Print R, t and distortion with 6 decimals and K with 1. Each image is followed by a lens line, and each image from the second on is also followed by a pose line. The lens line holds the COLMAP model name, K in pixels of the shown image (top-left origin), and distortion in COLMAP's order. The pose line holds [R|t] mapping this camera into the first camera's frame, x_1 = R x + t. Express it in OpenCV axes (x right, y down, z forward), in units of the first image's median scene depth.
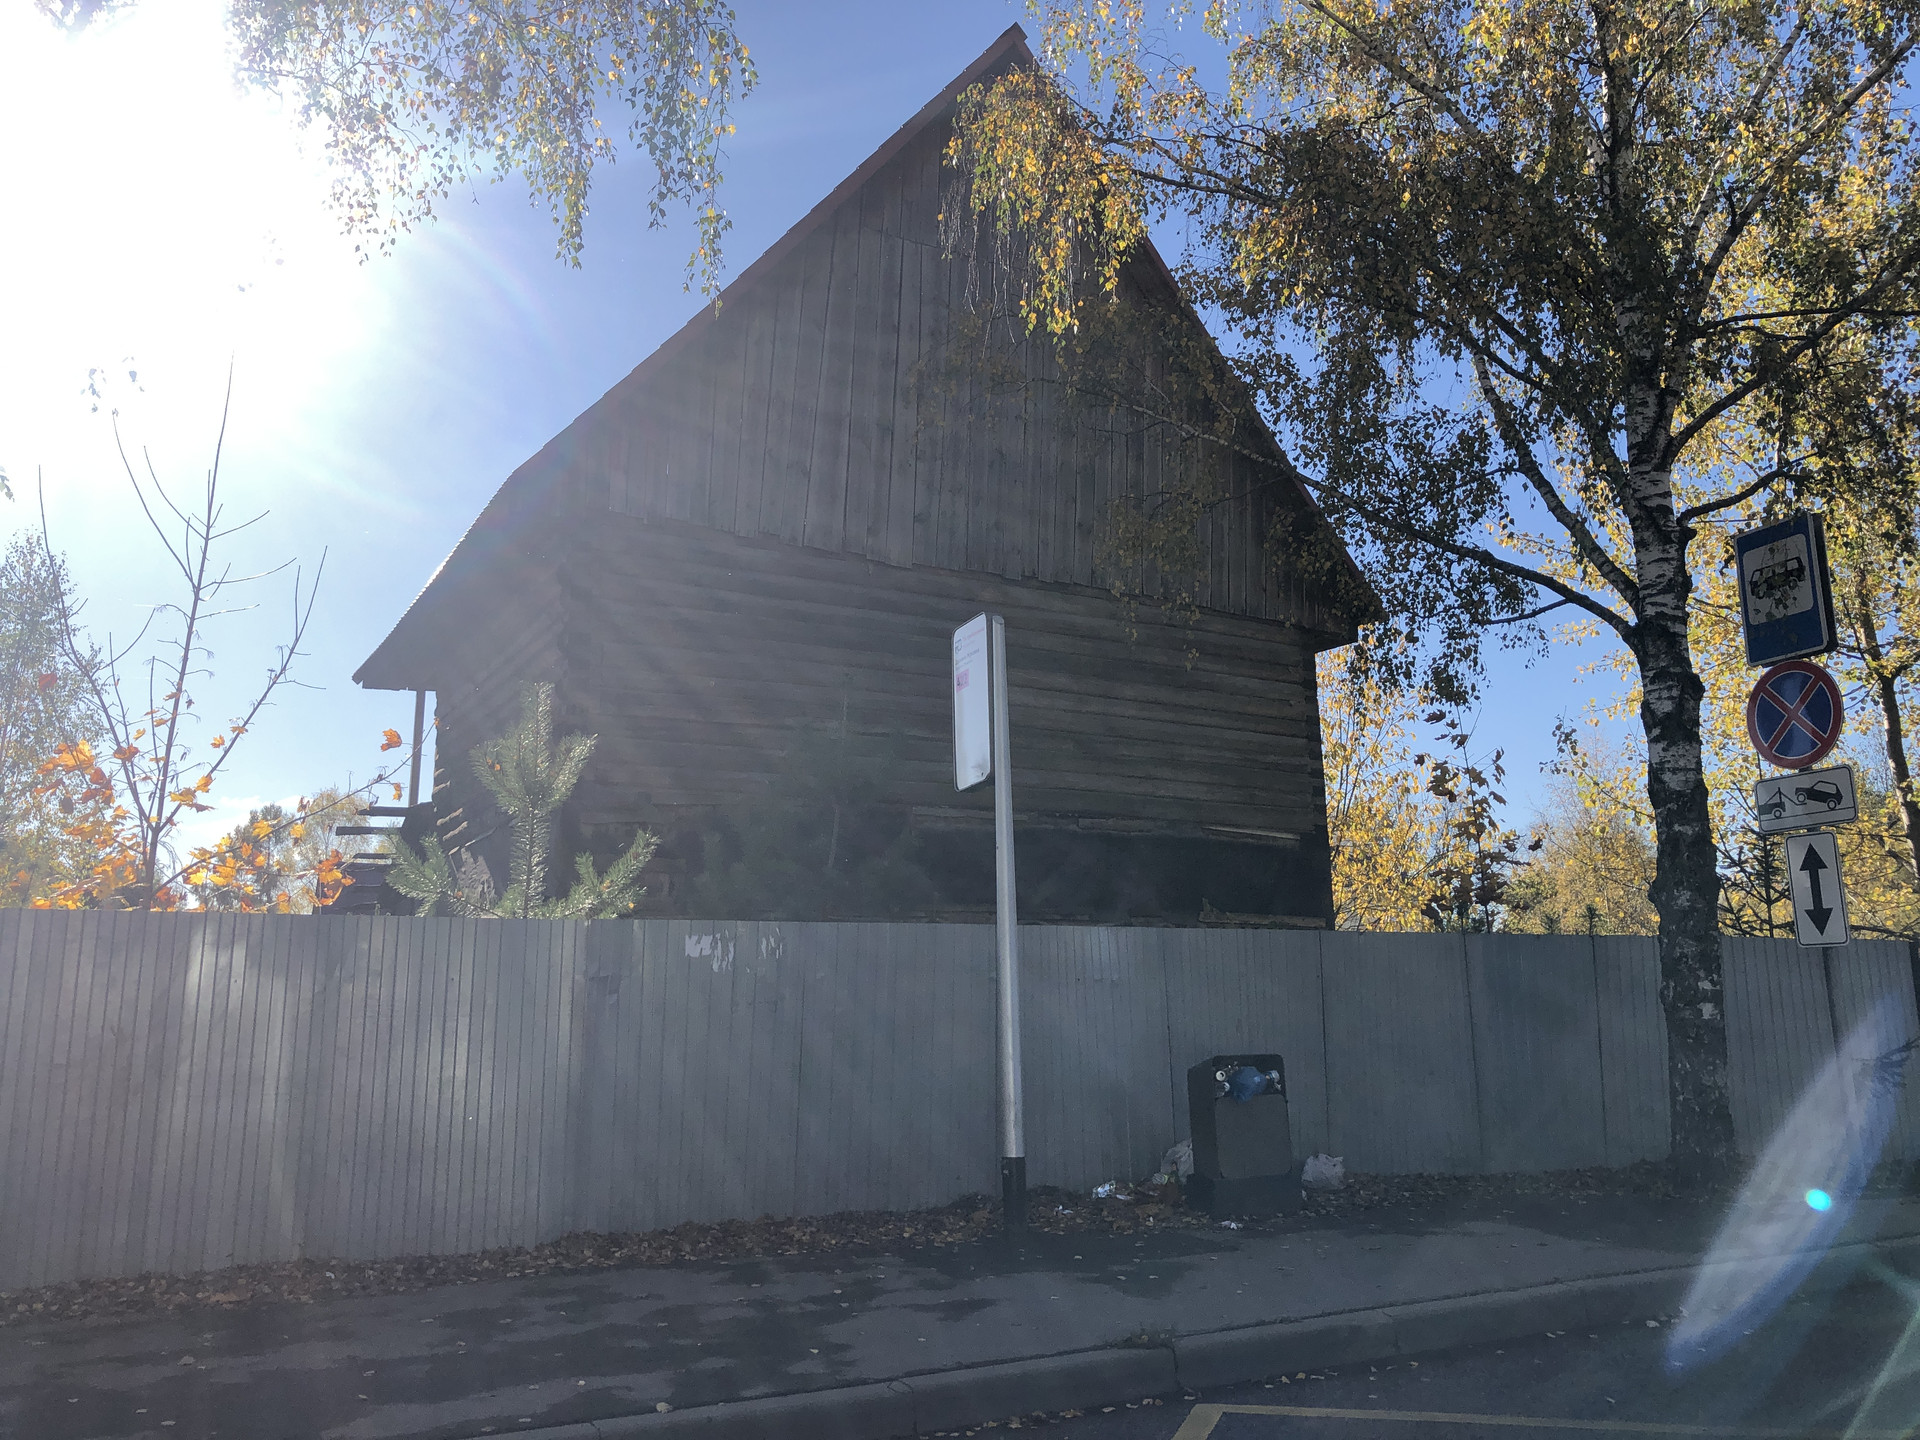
lens RADIAL K [[1580.1, 0, 961.0], [0, 1580.1, 694.5], [0, 0, 1]] dist [0.126222, -0.000872]
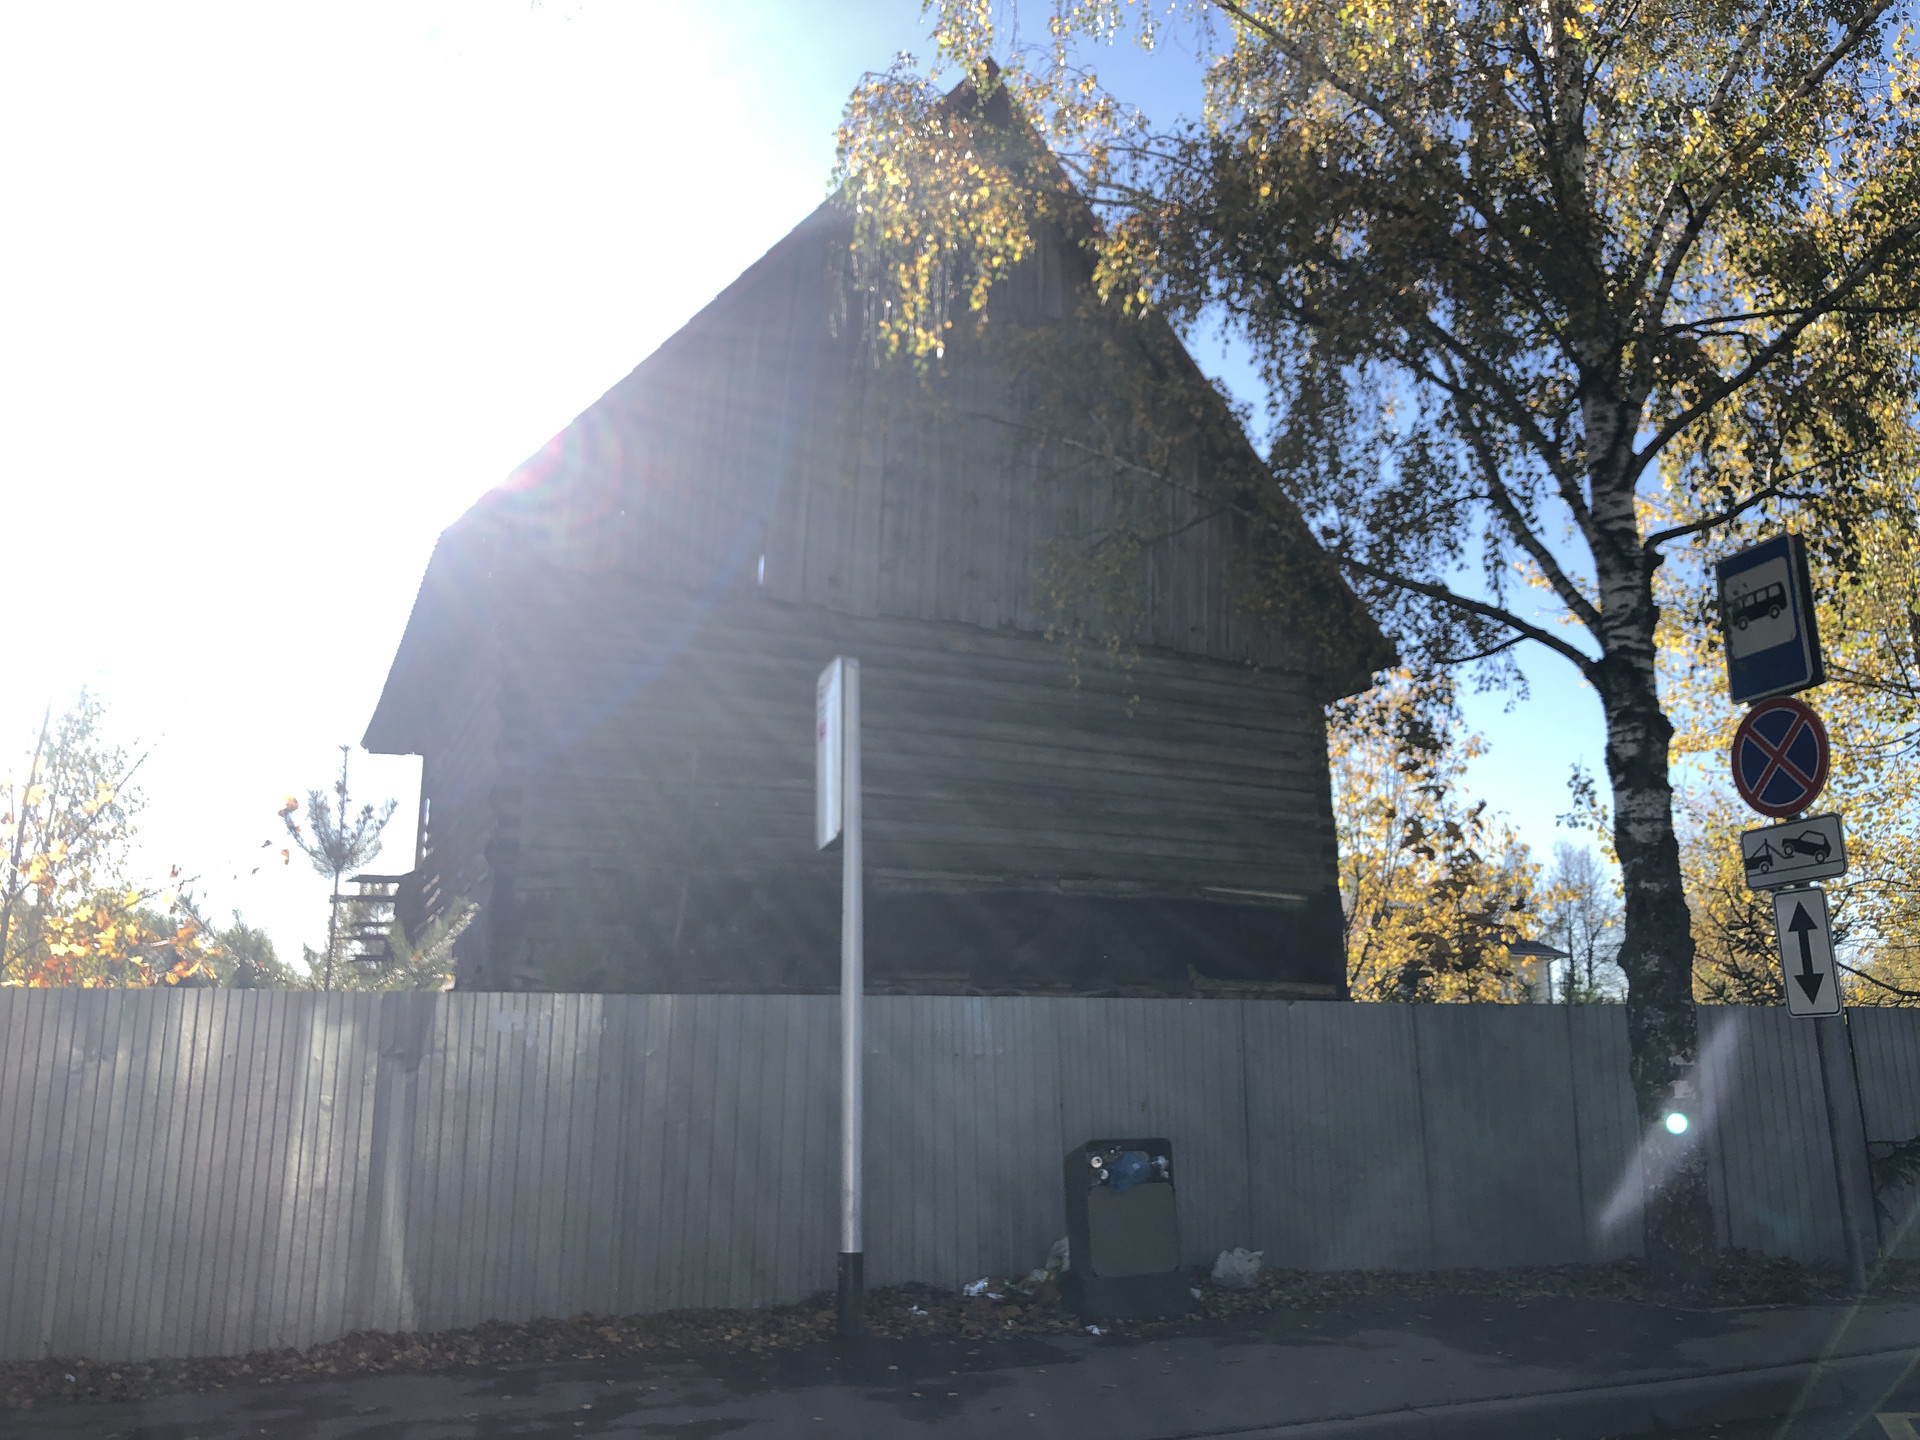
lens RADIAL K [[1575.7, 0, 960.0], [0, 1575.7, 720.0], [0, 0, 1]] dist [0.083756, 0.009697]
pose [[0.995785, -0.015533, -0.090390, 0.142630], [0.013286, 0.999589, -0.025410, 0.008304], [0.090747, 0.024102, 0.995582, 0.075982]]
